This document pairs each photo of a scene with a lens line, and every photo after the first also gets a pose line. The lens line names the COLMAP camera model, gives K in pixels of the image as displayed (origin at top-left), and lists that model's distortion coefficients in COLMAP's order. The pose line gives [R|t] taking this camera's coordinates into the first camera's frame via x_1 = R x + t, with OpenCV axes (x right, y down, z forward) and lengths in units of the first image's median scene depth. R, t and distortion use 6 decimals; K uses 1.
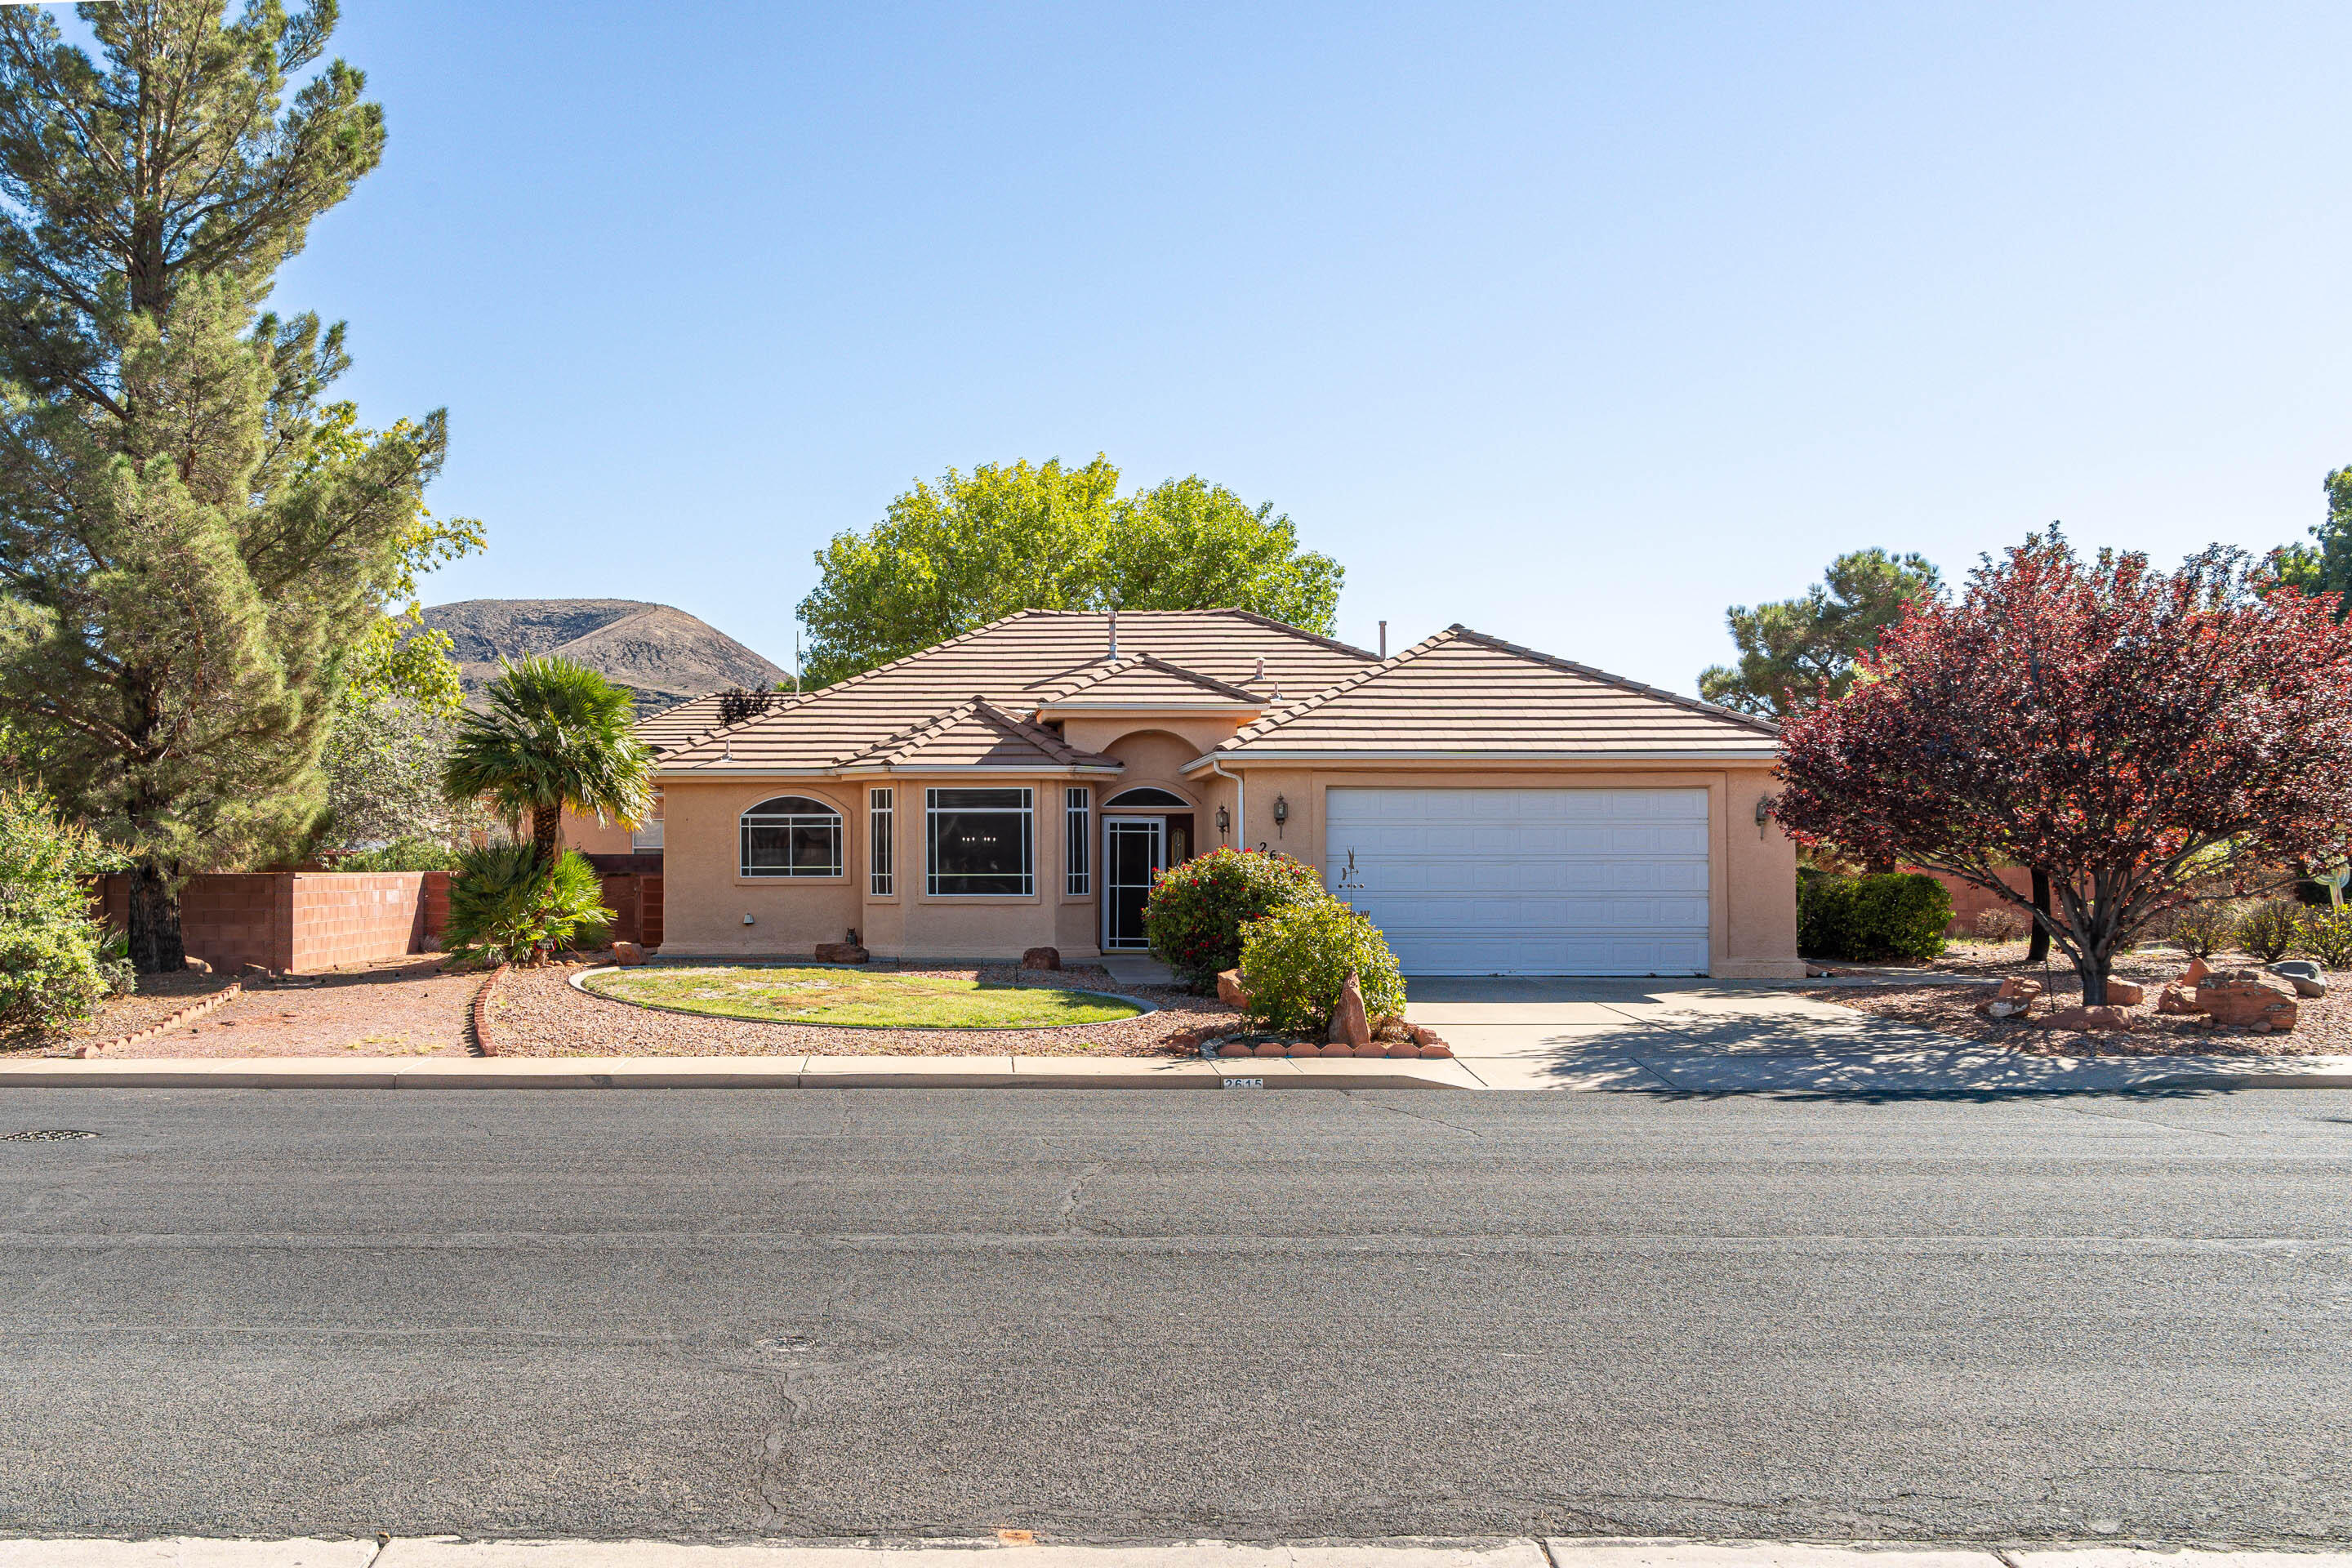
lens RADIAL K [[2104.6, 0, 946.1], [0, 2104.6, 672.7], [0, 0, 1]] dist [-0.003581, 0.007592]
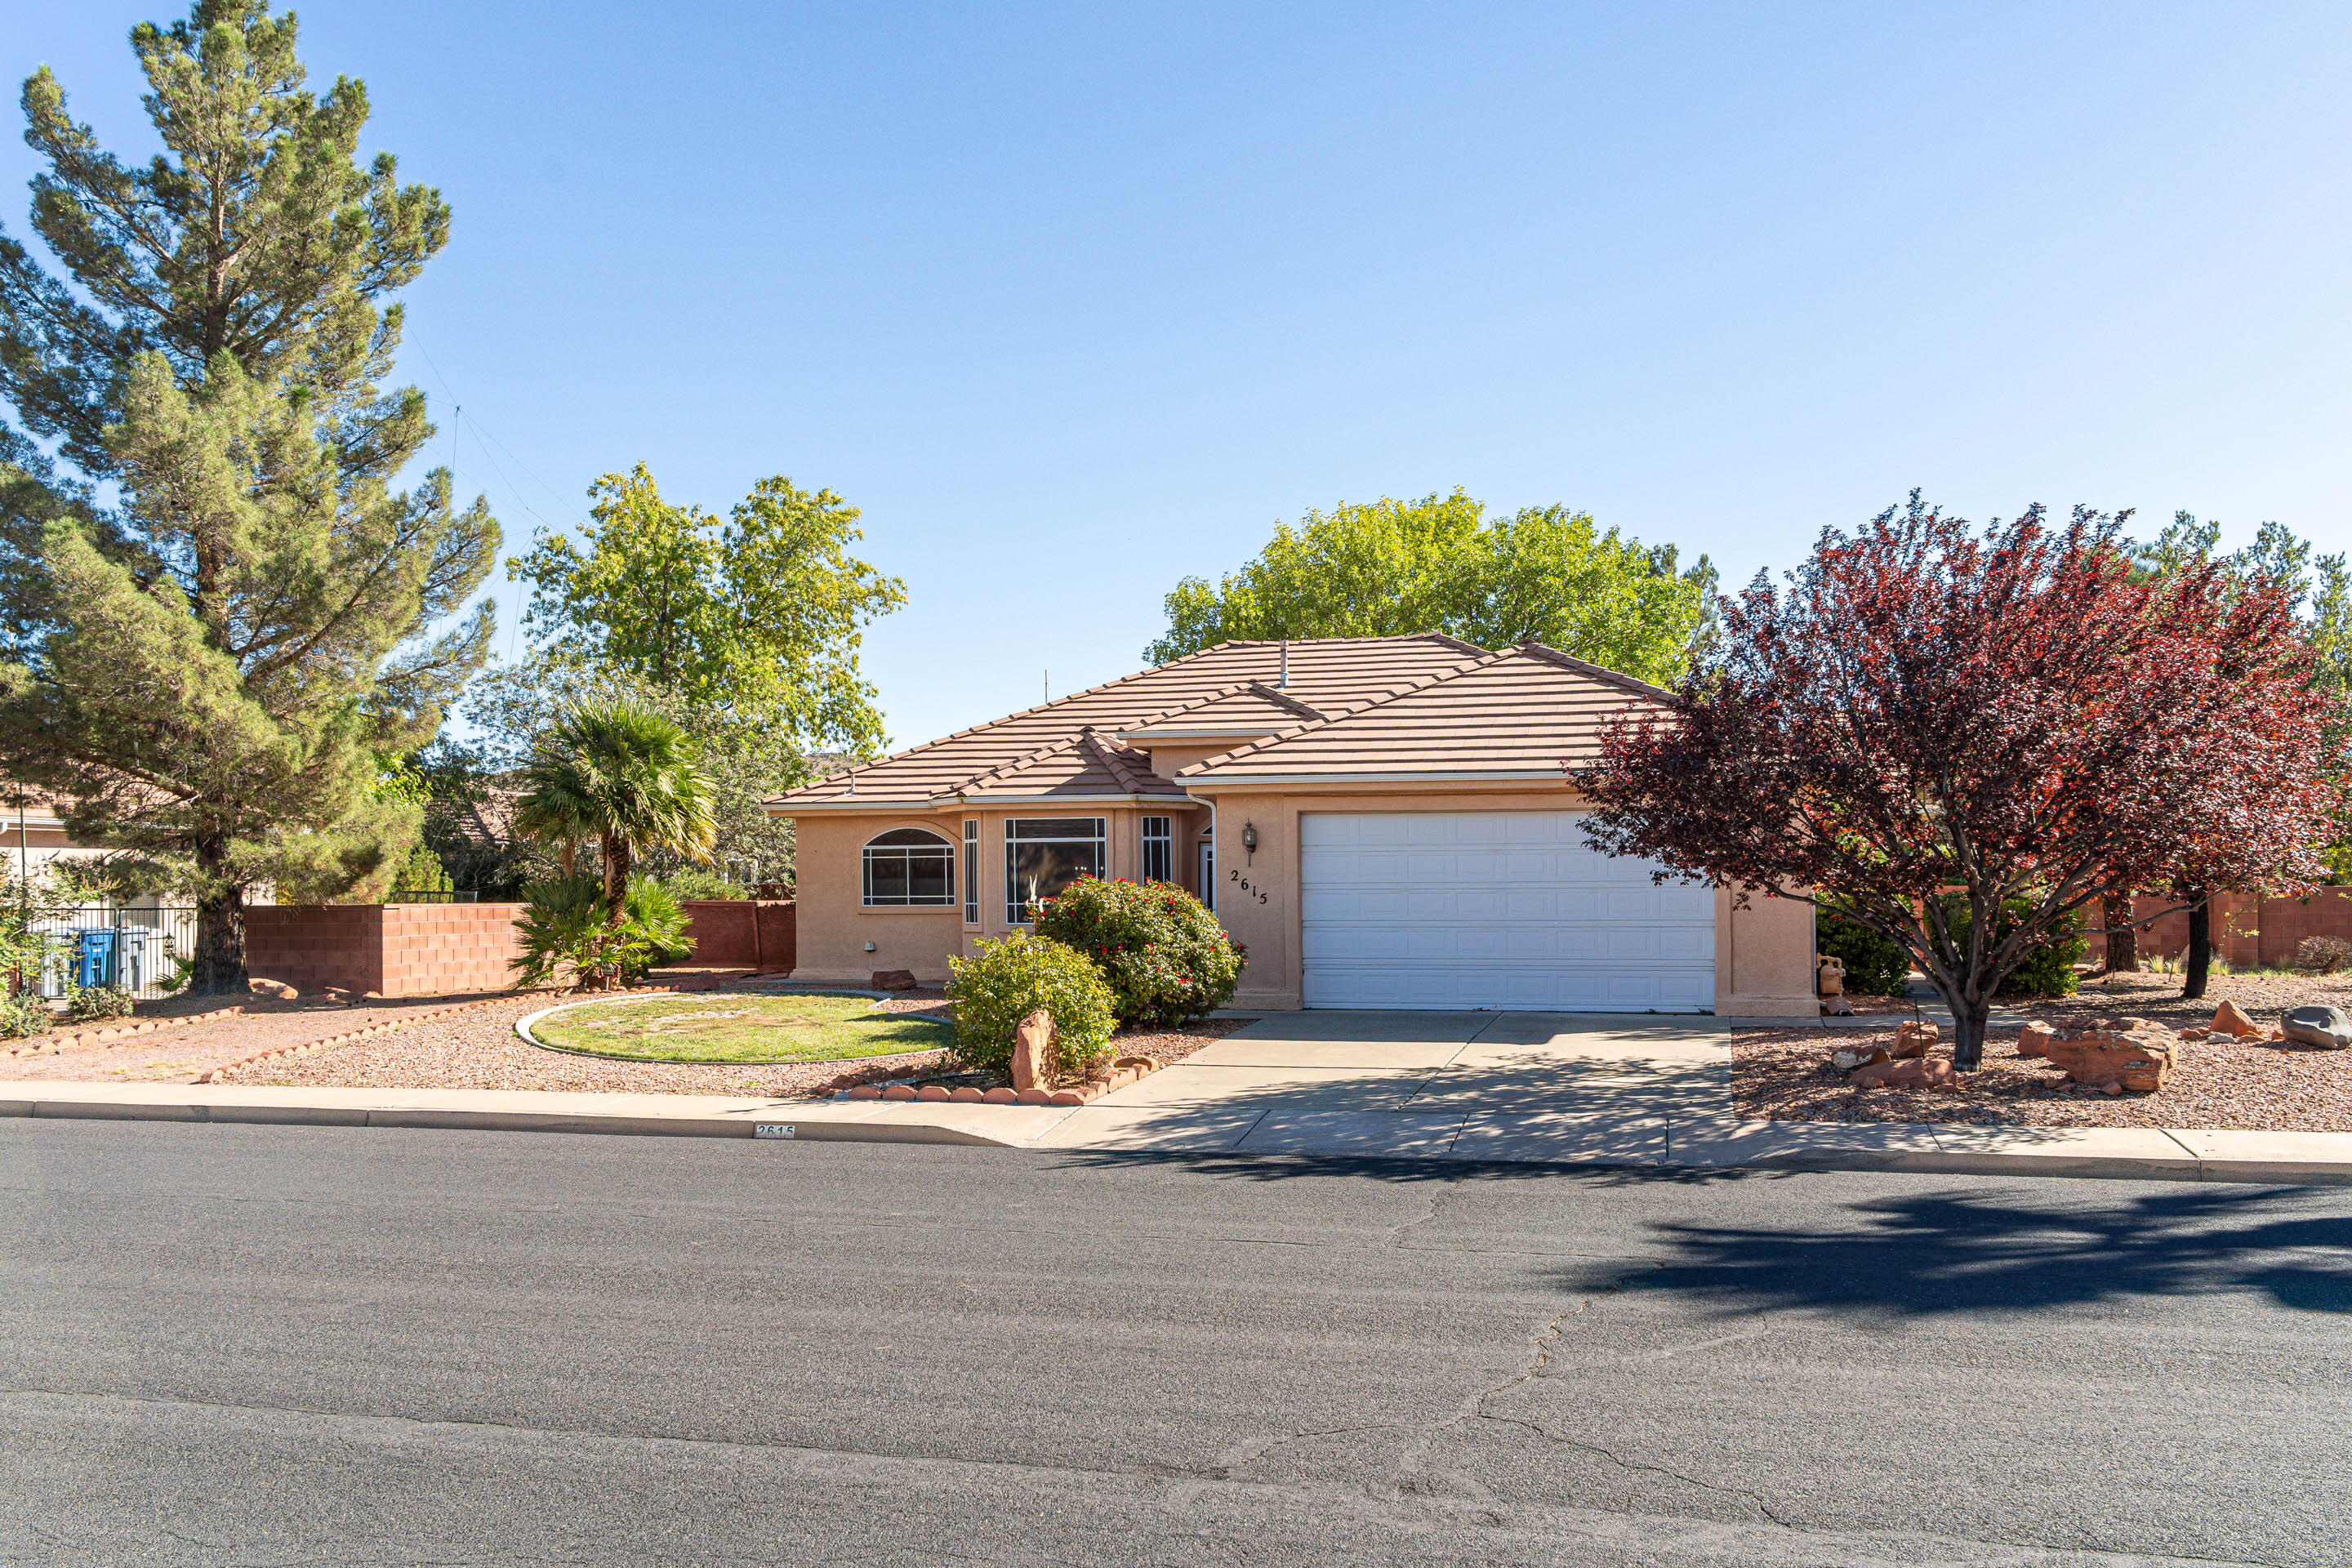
lens RADIAL K [[1906.3, 0, 1176.0], [0, 1906.3, 784.0], [0, 0, 1]] dist [-0.000673, 0.004841]
pose [[0.971567, -0.017511, -0.236115, 0.288905], [0.025973, 0.999125, 0.032777, 0.010040], [0.235334, -0.037977, 0.971172, 0.125427]]
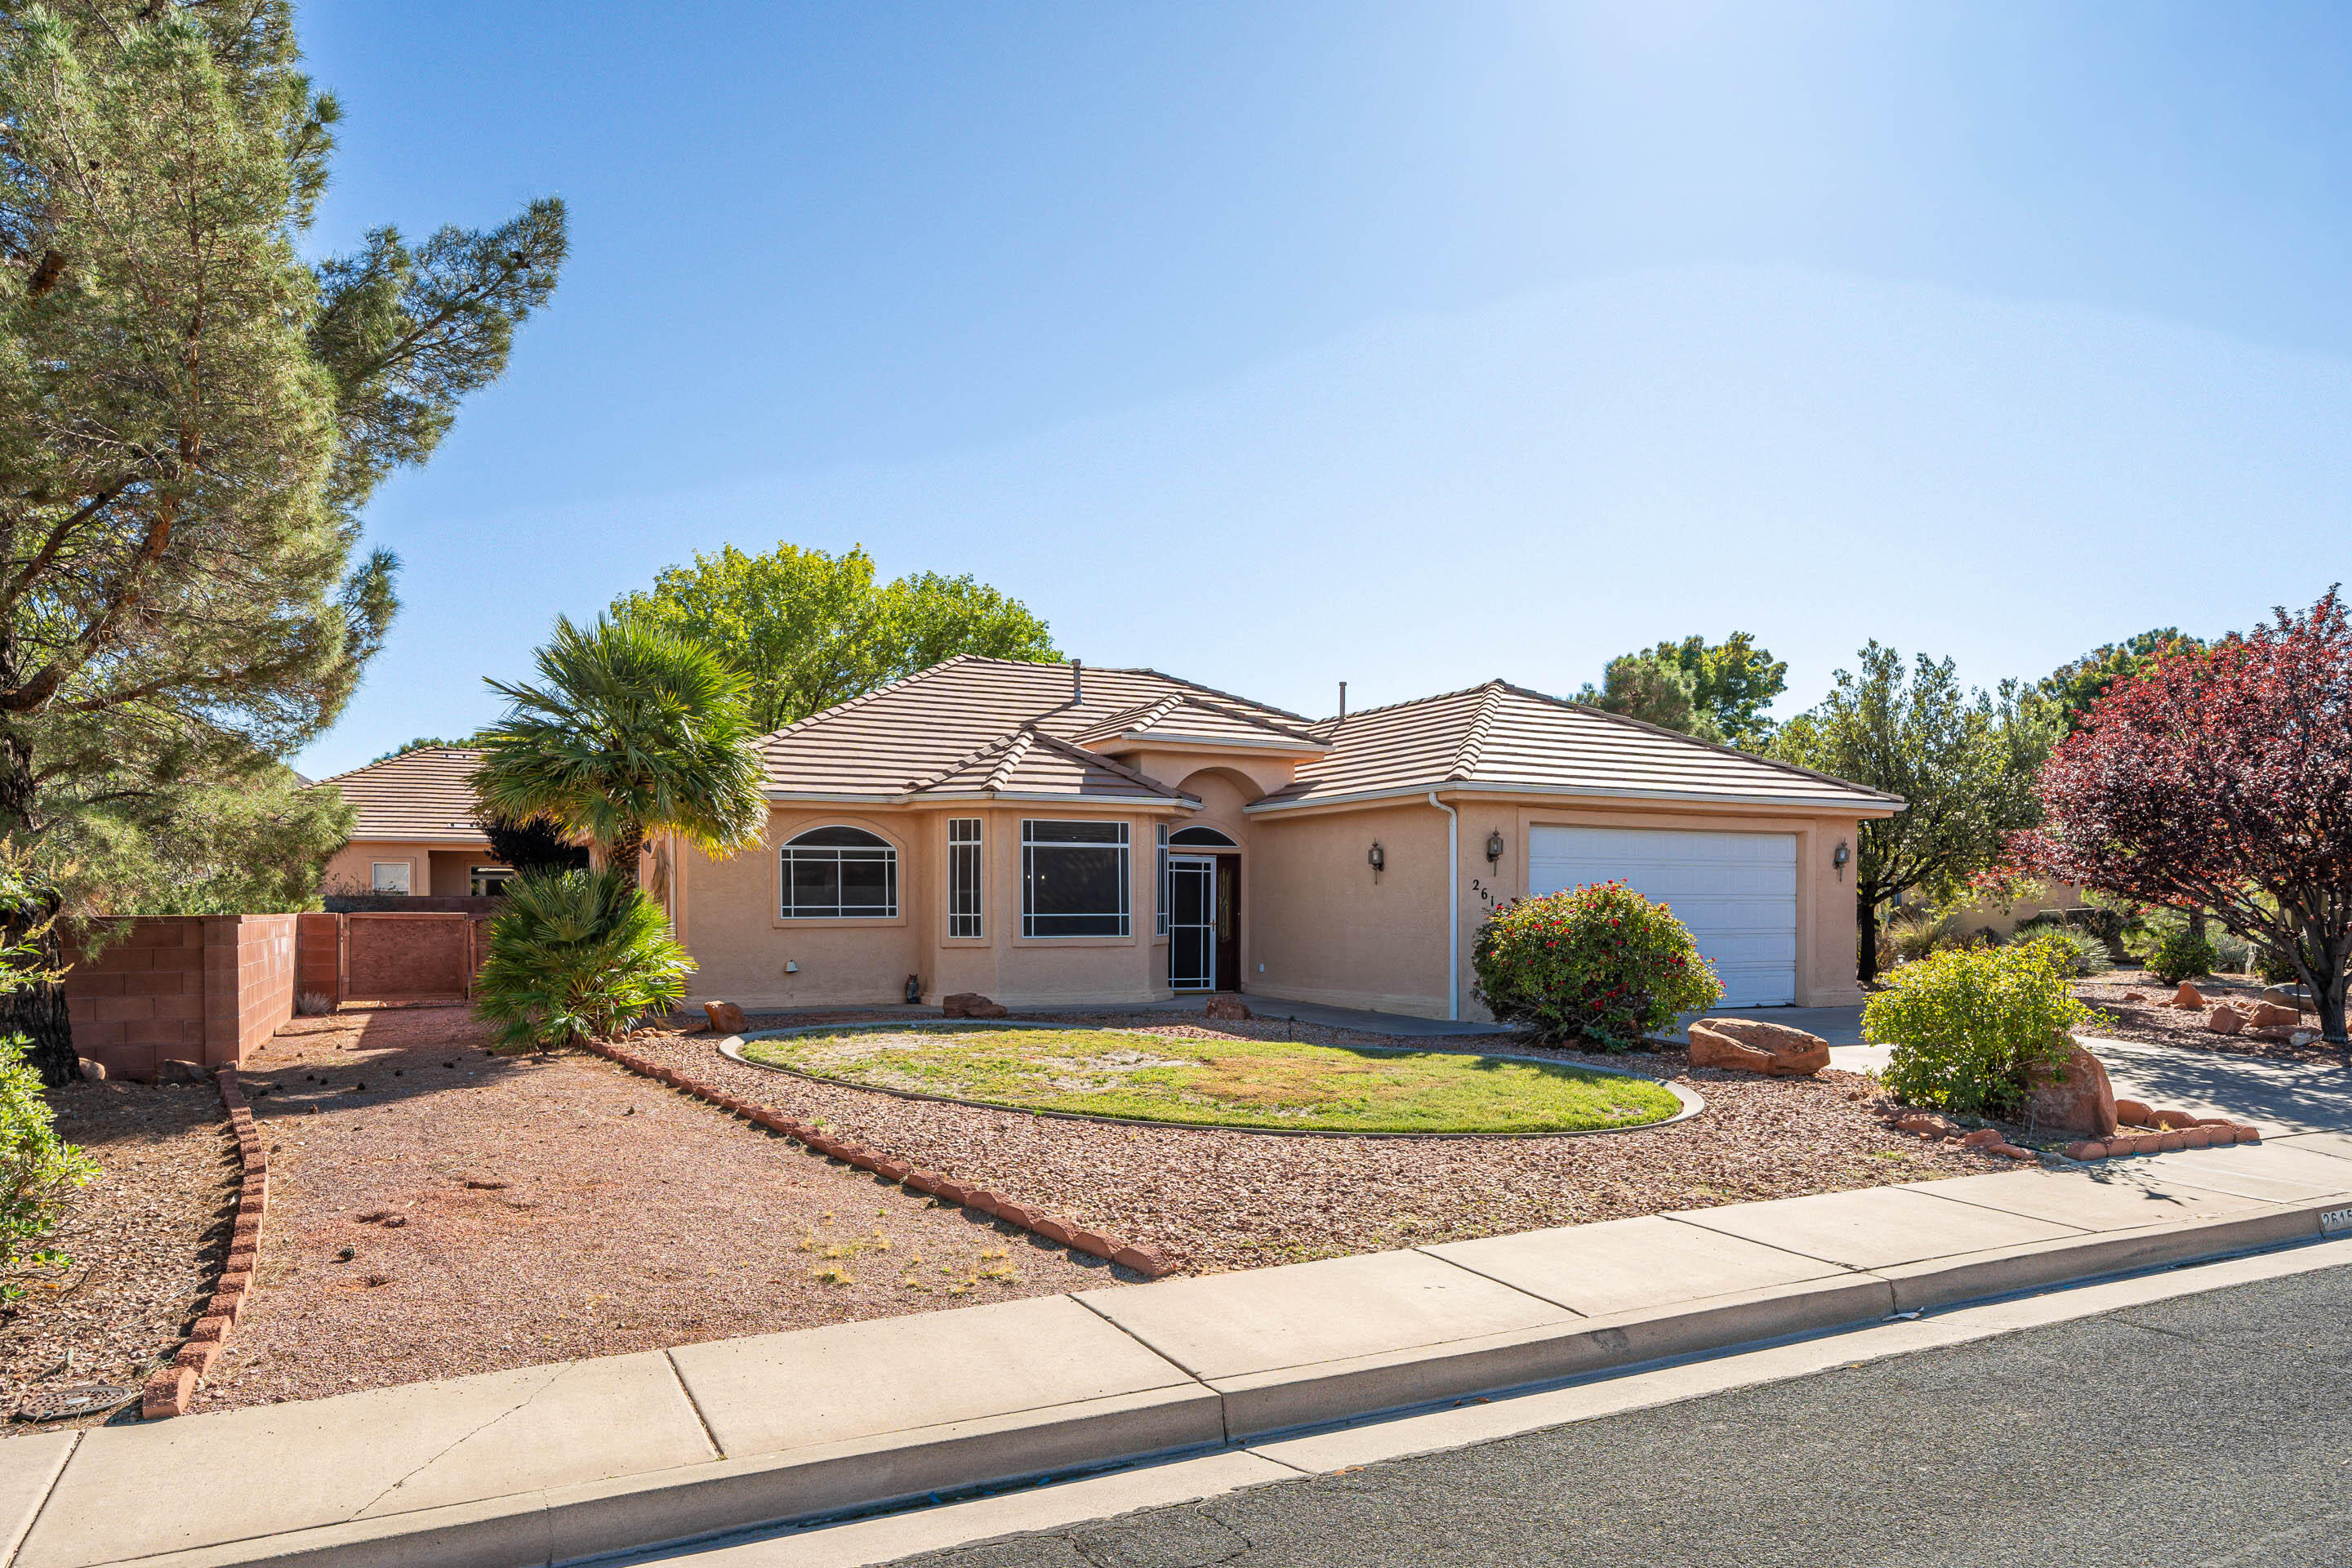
lens RADIAL K [[1411.8, 0, 1178.2], [0, 1411.8, 881.9], [0, 0, 1]] dist [0.008186, 0.000466]
pose [[0.890720, 0.008003, 0.454482, -0.224549], [-0.040776, 0.997221, 0.062356, 0.041241], [-0.452720, -0.074073, 0.888570, 0.430986]]
